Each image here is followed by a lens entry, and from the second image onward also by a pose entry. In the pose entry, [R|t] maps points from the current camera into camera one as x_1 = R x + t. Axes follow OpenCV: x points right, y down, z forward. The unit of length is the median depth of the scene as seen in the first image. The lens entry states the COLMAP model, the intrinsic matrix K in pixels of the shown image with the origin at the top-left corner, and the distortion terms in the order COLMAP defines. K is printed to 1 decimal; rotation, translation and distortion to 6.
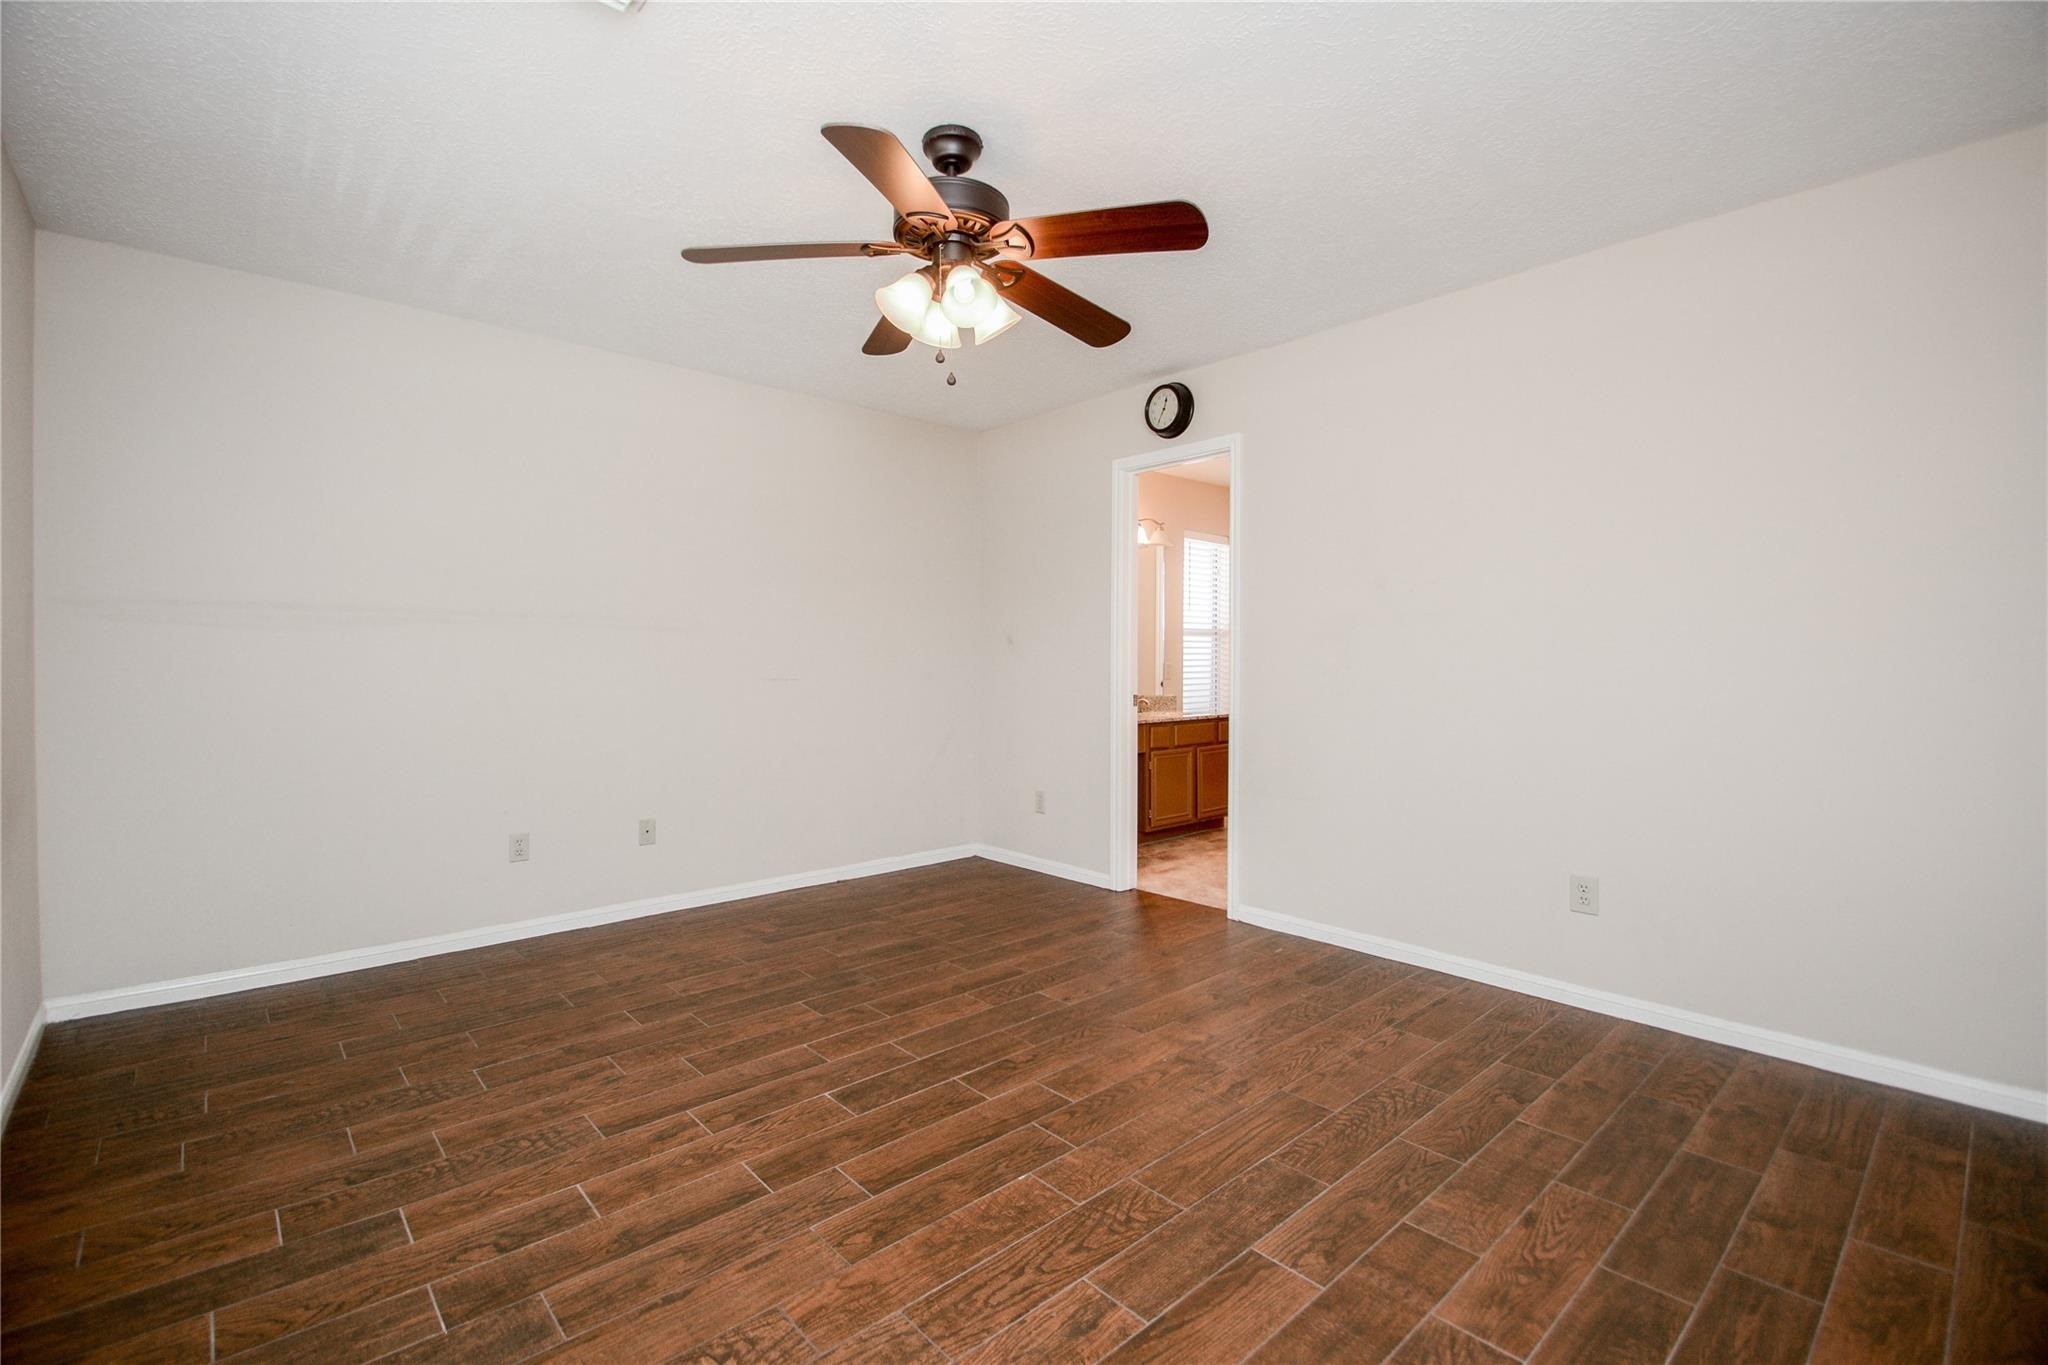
lens RADIAL K [[899.0, 0, 1013.7], [0, 899.0, 673.1], [0, 0, 1]] dist [0.016621, -0.019361]
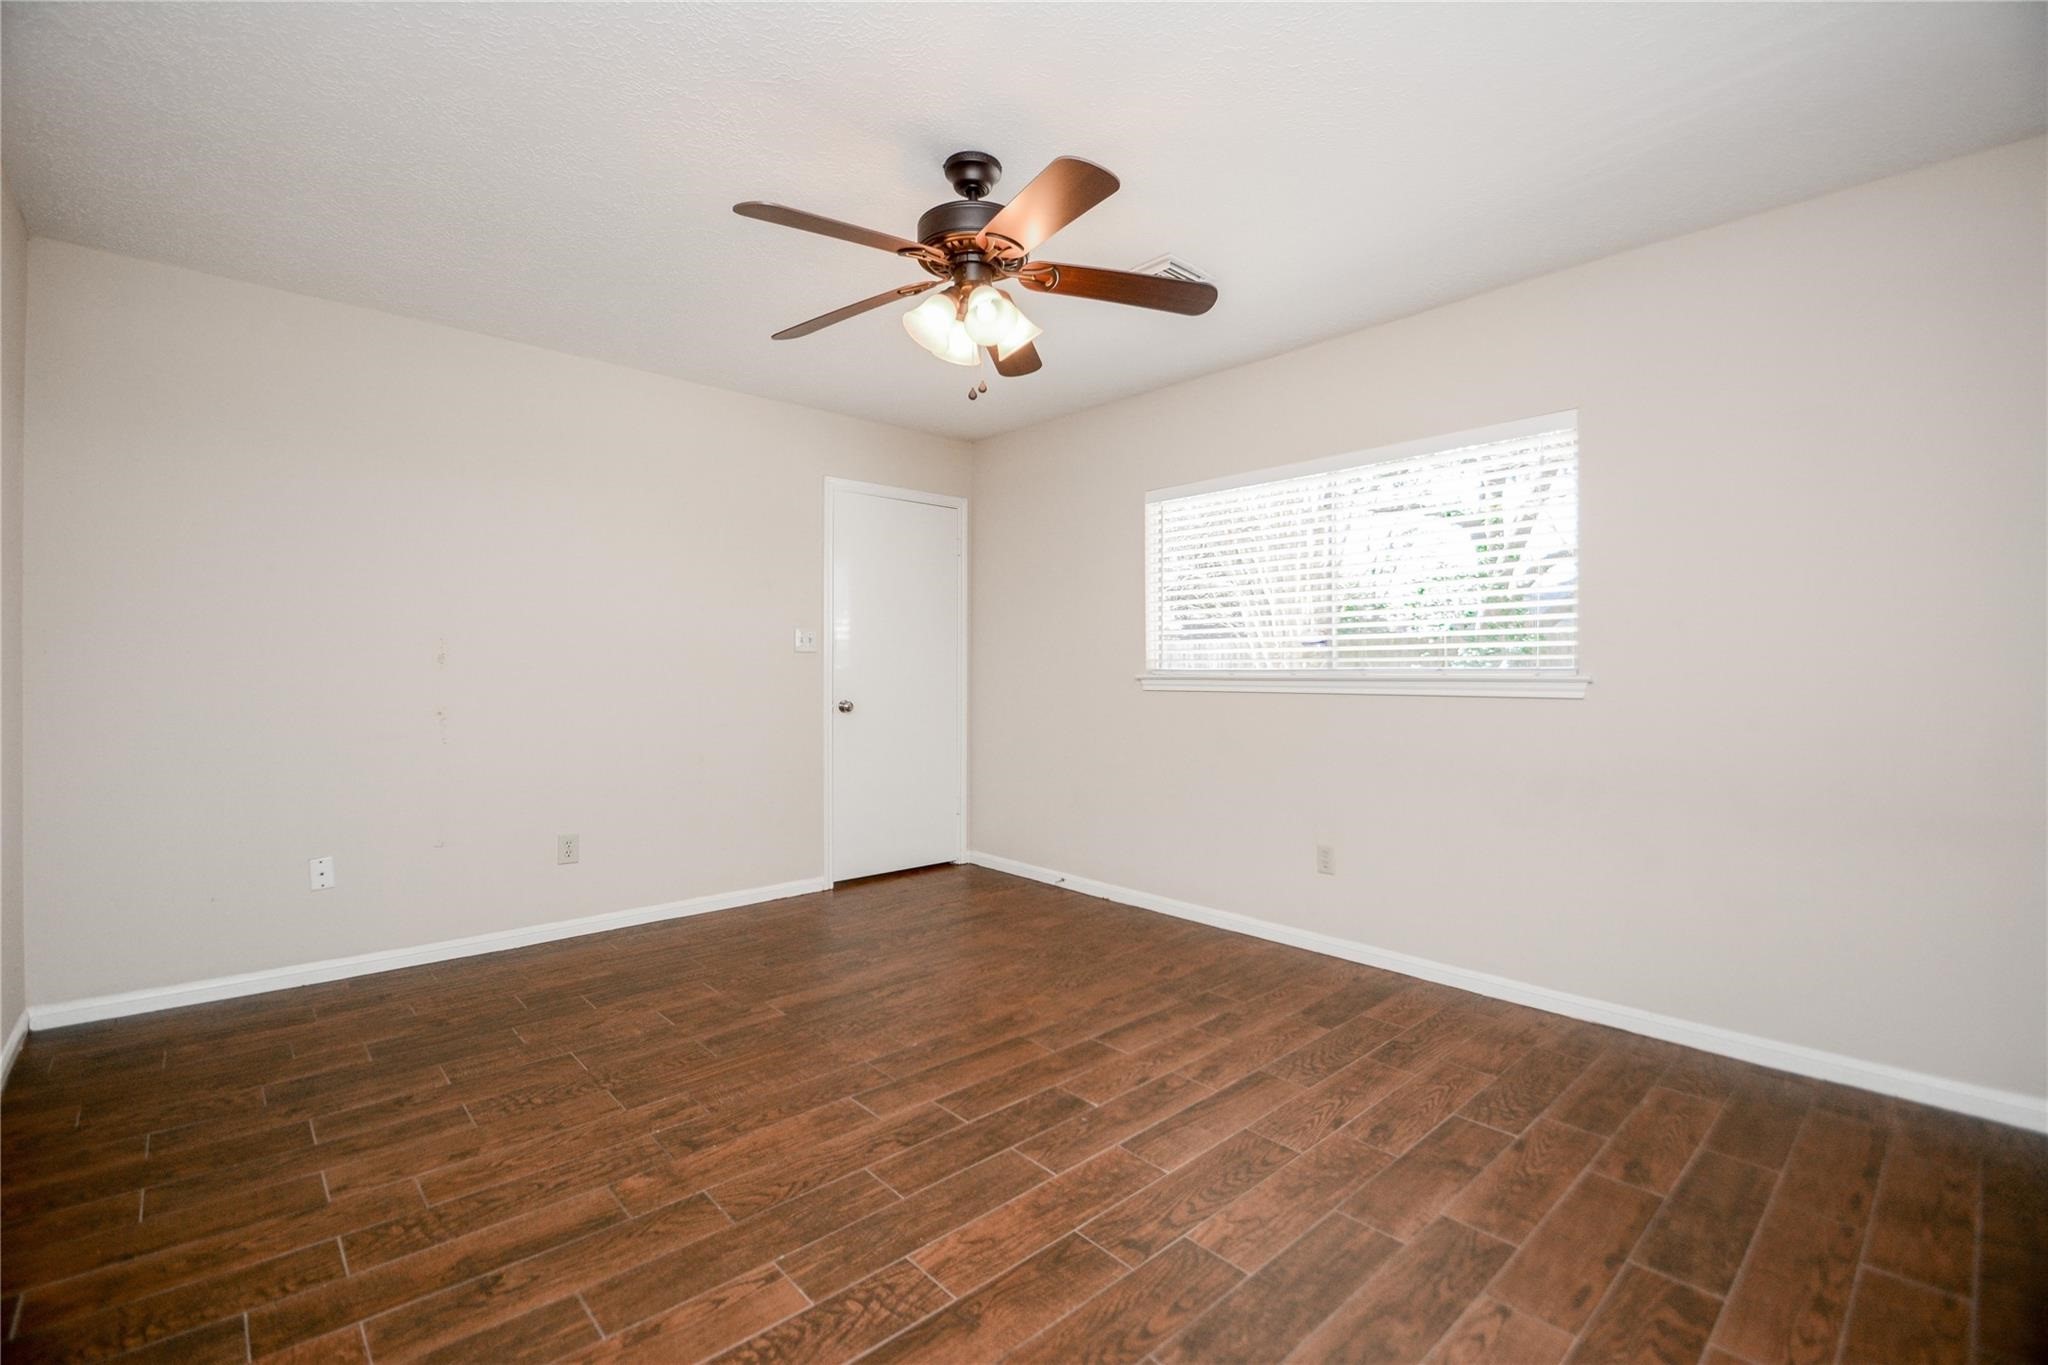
lens RADIAL K [[882.9, 0, 1018.8], [0, 882.9, 703.8], [0, 0, 1]] dist [0.001261, -0.017789]
pose [[-0.999881, -0.006182, -0.014119, -0.106226], [-0.006899, 0.998661, 0.051274, -0.021087], [0.013783, 0.051365, -0.998585, 1.951621]]
